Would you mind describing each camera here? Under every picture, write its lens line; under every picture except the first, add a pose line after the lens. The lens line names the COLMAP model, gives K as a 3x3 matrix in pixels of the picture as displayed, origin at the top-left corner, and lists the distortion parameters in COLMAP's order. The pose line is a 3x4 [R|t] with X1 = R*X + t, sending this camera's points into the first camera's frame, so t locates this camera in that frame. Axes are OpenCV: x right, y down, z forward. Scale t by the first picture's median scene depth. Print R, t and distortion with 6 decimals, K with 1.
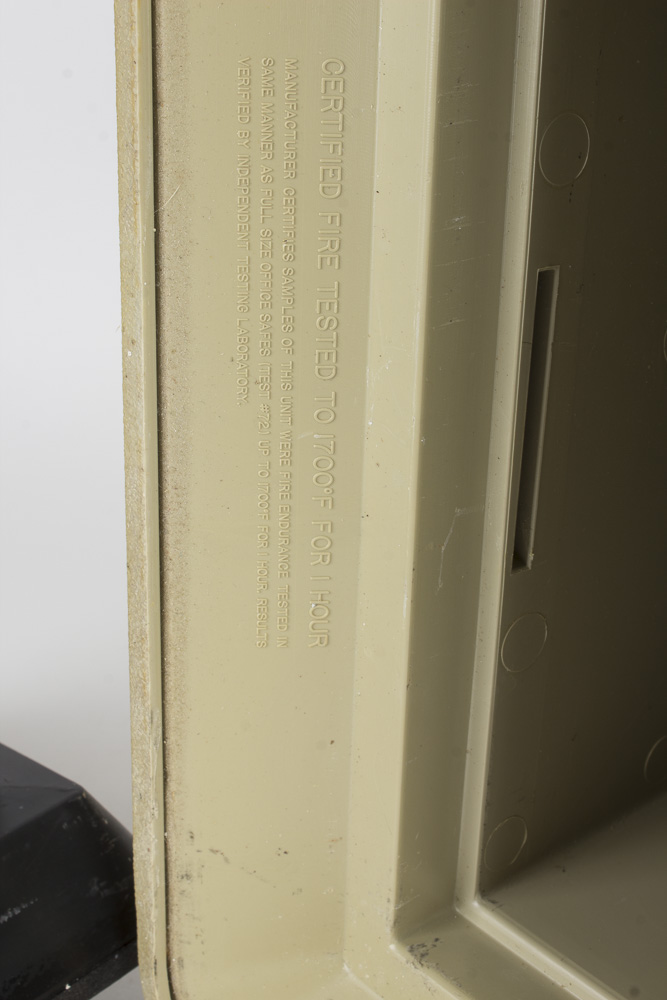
lens RADIAL K [[1643.7, 0, 331.0], [0, 1643.7, 502.0], [0, 0, 1]] dist [-0.028260, 0.000000]
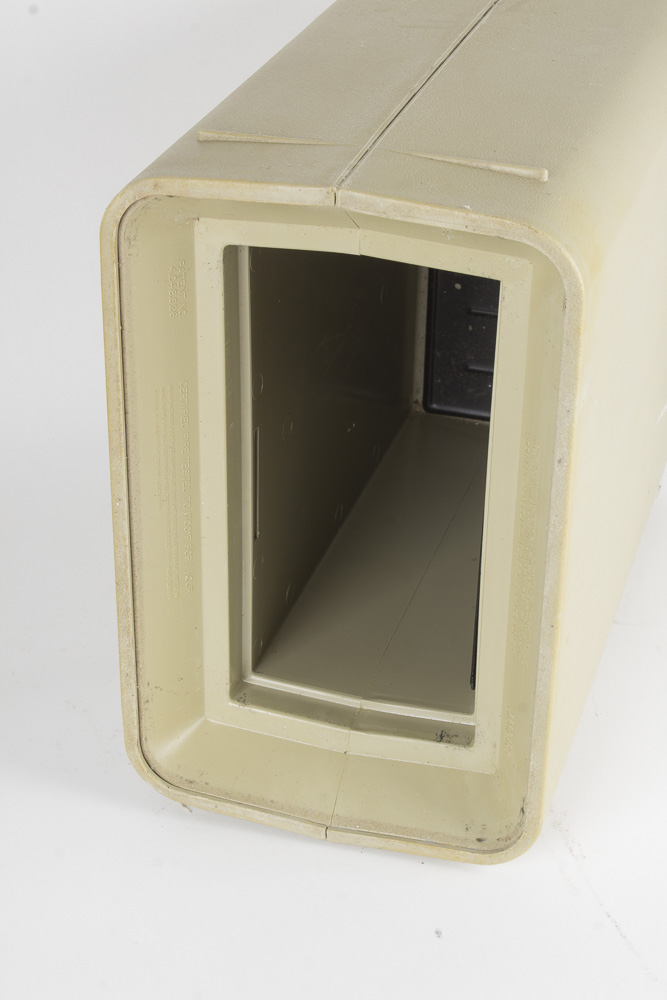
lens RADIAL K [[1864.5, 0, 340.5], [0, 1864.5, 503.0], [0, 0, 1]] dist [-0.028270, 0.000000]
pose [[0.853287, -0.270040, 0.446071, -1.170846], [0.209157, 0.960873, 0.181593, -0.571418], [-0.477655, -0.061652, 0.876382, -1.759751]]
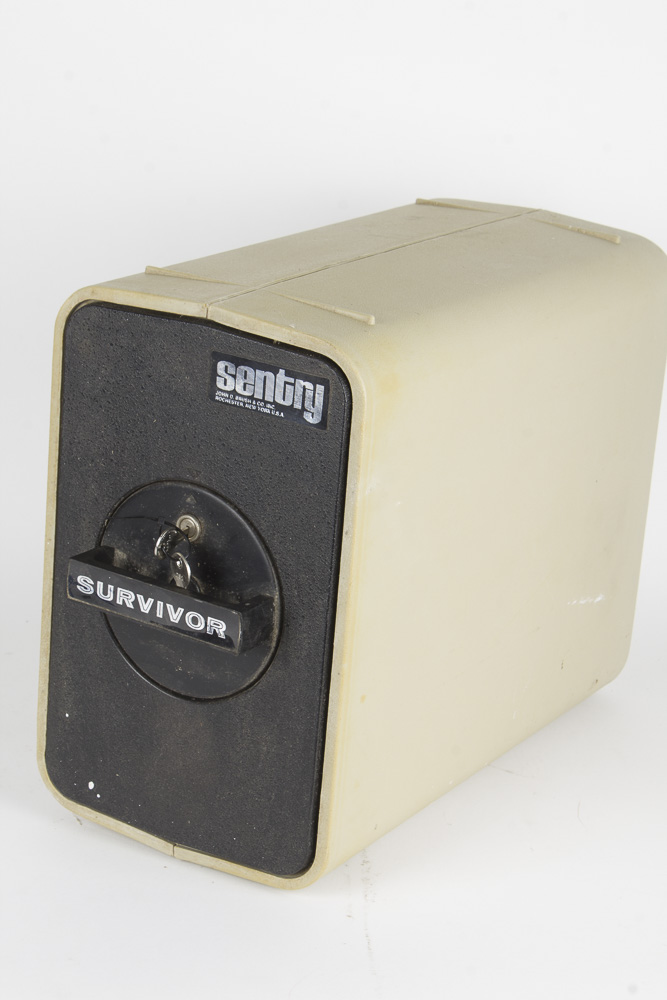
lens RADIAL K [[2215.6, 0, 351.3], [0, 2215.6, 529.2], [0, 0, 1]] dist [0.107165, 0.000000]
pose [[0.954372, -0.047651, 0.294793, -0.893418], [0.061772, 0.997337, -0.038770, 0.094671], [-0.292161, 0.055211, 0.954774, -3.555395]]
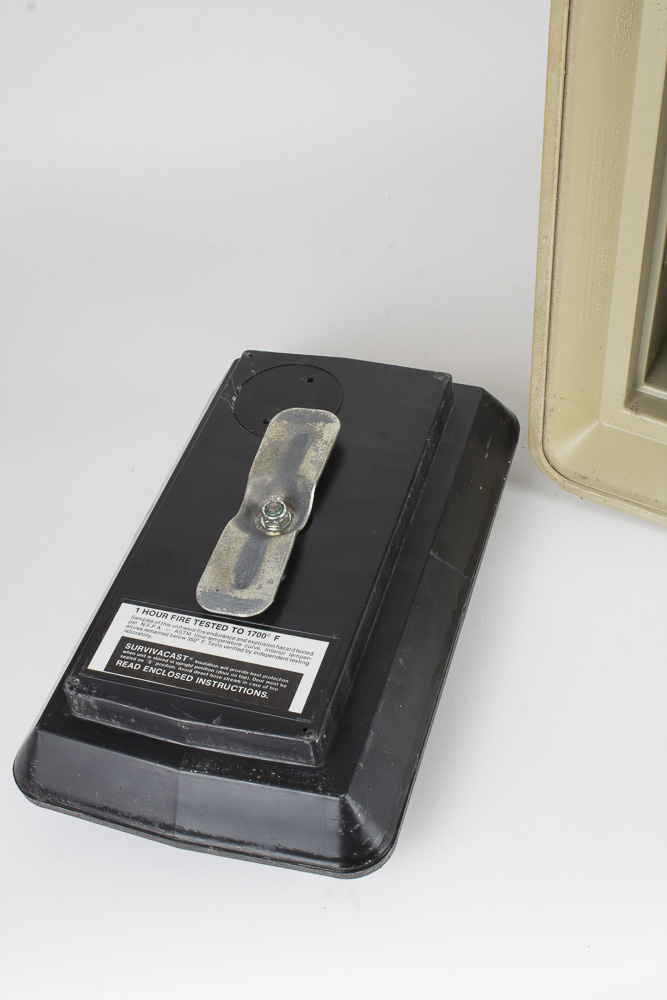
lens RADIAL K [[1251.9, 0, 338.9], [0, 1251.9, 499.4], [0, 0, 1]] dist [-0.033150, 0.000000]
pose [[0.930615, -0.321202, 0.175454, -0.979891], [0.226951, 0.882525, 0.411877, -0.670216], [-0.287138, -0.343479, 0.894189, -0.911847]]
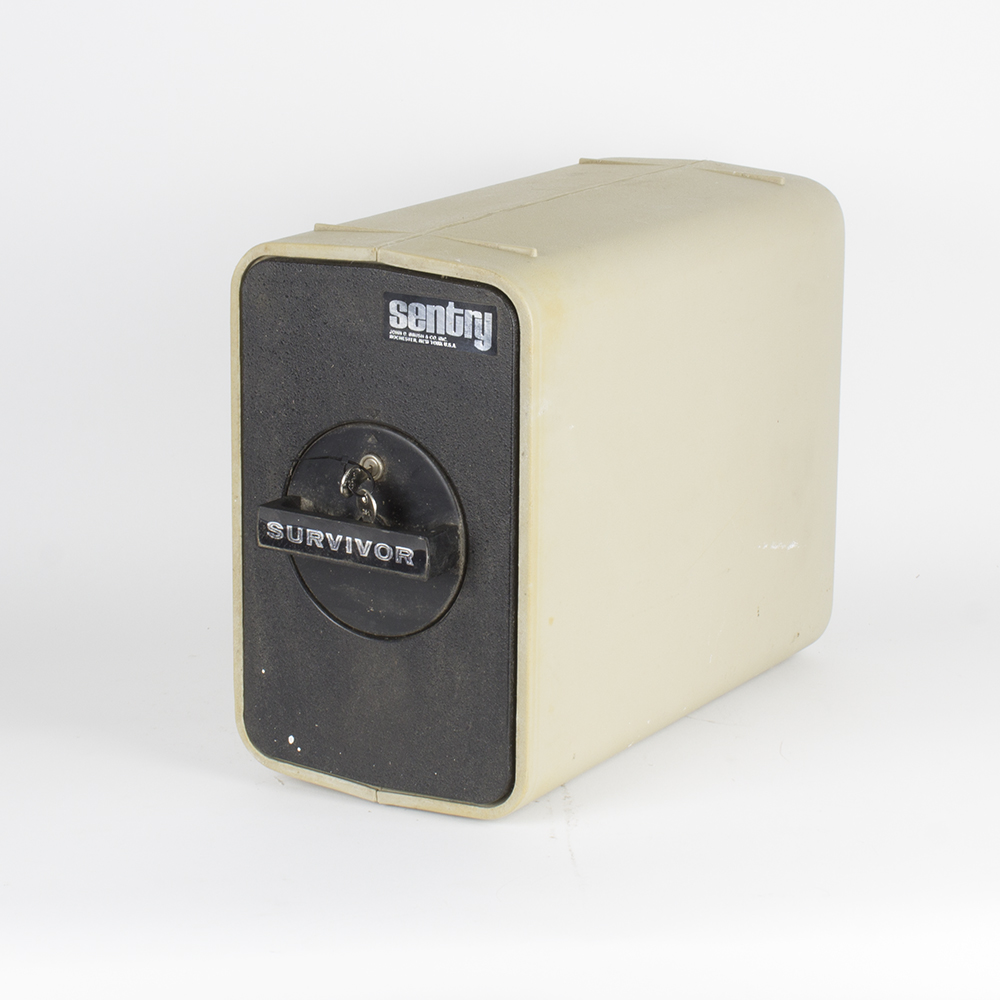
lens RADIAL K [[2948.4, 0, 500.0], [0, 2948.4, 497.4], [0, 0, 1]] dist [0.023901, 0.000000]
pose [[0.956467, -0.090263, 0.277530, -1.337515], [0.126342, 0.985302, -0.114964, 0.693041], [-0.263074, 0.145023, 0.953814, -5.092471]]
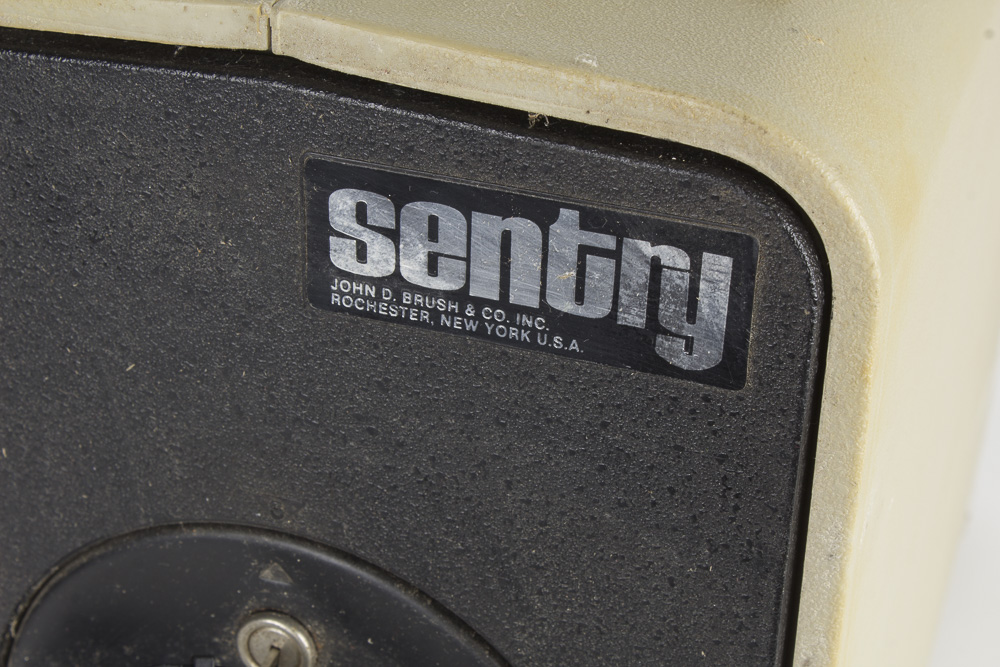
lens RADIAL K [[2115.3, 0, 498.5], [0, 2115.3, 334.3], [0, 0, 1]] dist [0.075084, 0.000000]
pose [[0.868070, -0.252917, 0.427186, -0.328234], [0.190787, 0.964372, 0.183268, -0.538549], [-0.458317, -0.077588, 0.885395, -0.562426]]
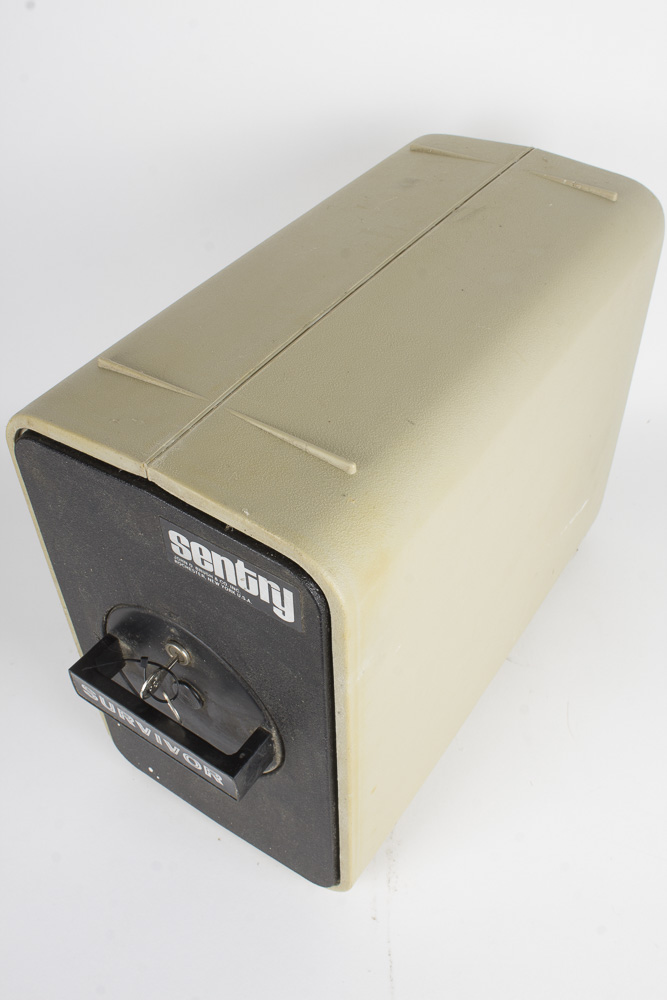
lens RADIAL K [[897.7, 0, 327.6], [0, 897.7, 495.5], [0, 0, 1]] dist [-0.112666, 0.012912]
pose [[0.966809, -0.207221, 0.149463, 0.182759], [0.142494, 0.922872, 0.357775, -0.932477], [-0.212073, -0.324603, 0.921769, -0.750146]]
